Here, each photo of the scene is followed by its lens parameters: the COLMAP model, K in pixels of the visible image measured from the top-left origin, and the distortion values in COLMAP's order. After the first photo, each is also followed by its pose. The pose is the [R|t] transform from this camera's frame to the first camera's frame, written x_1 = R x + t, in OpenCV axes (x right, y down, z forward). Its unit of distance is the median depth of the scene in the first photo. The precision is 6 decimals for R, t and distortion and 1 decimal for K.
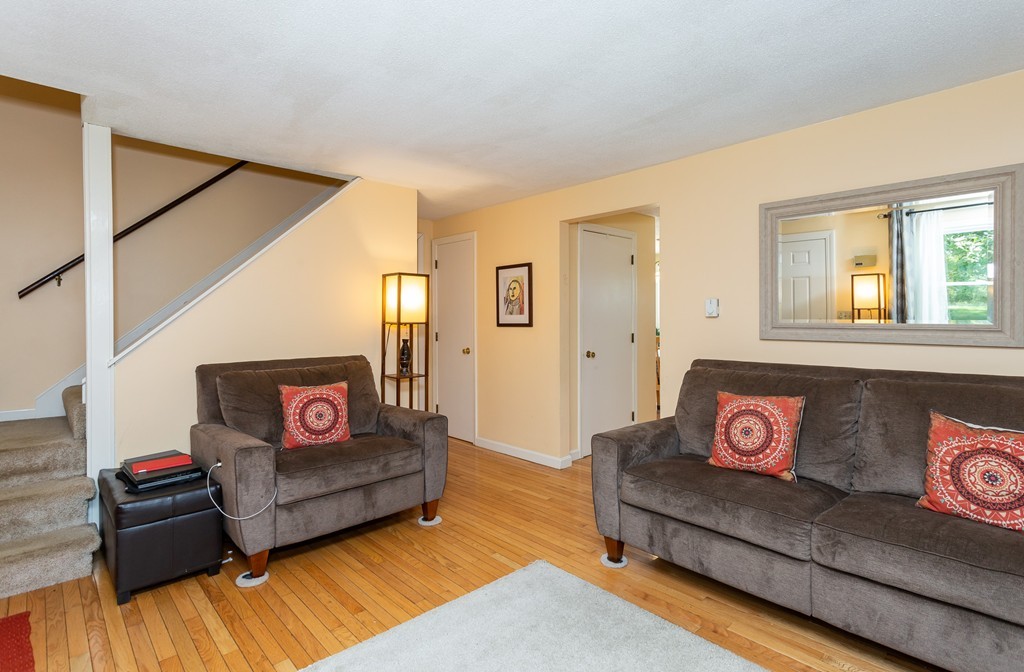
lens RADIAL K [[504.3, 0, 549.8], [0, 504.3, 319.8], [0, 0, 1]] dist [0.005293, 0.002603]
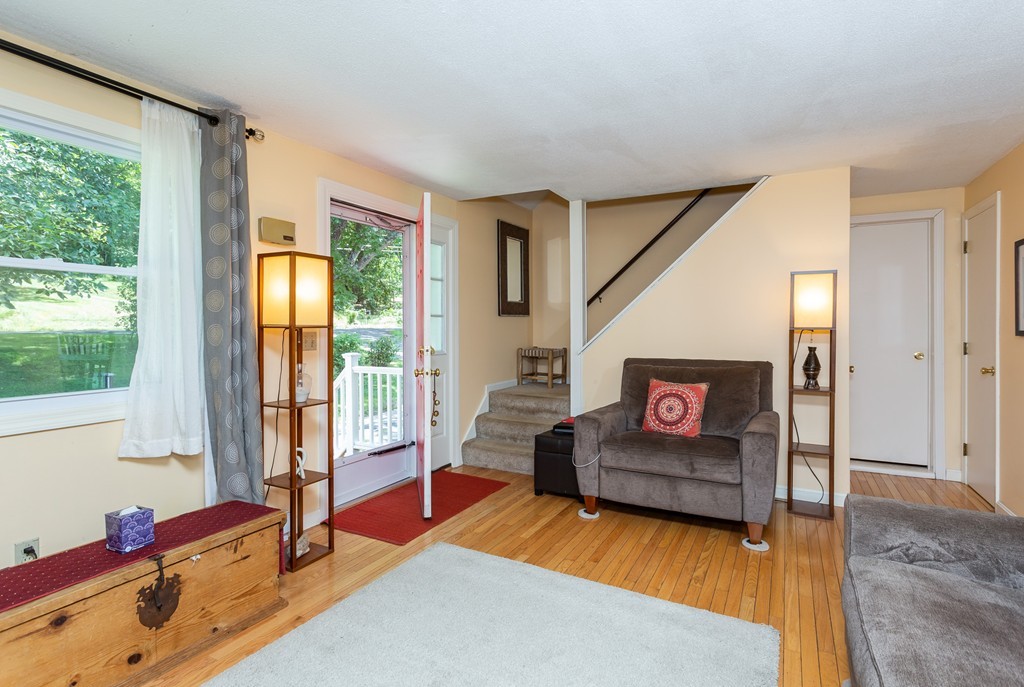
lens RADIAL K [[513.9, 0, 509.2], [0, 513.9, 337.7], [0, 0, 1]] dist [0.001542, -0.000178]
pose [[0.282719, 0.023631, -0.958912, 0.604525], [-0.000781, 0.999702, 0.024406, 0.002225], [0.959202, -0.006151, 0.282653, 0.363730]]
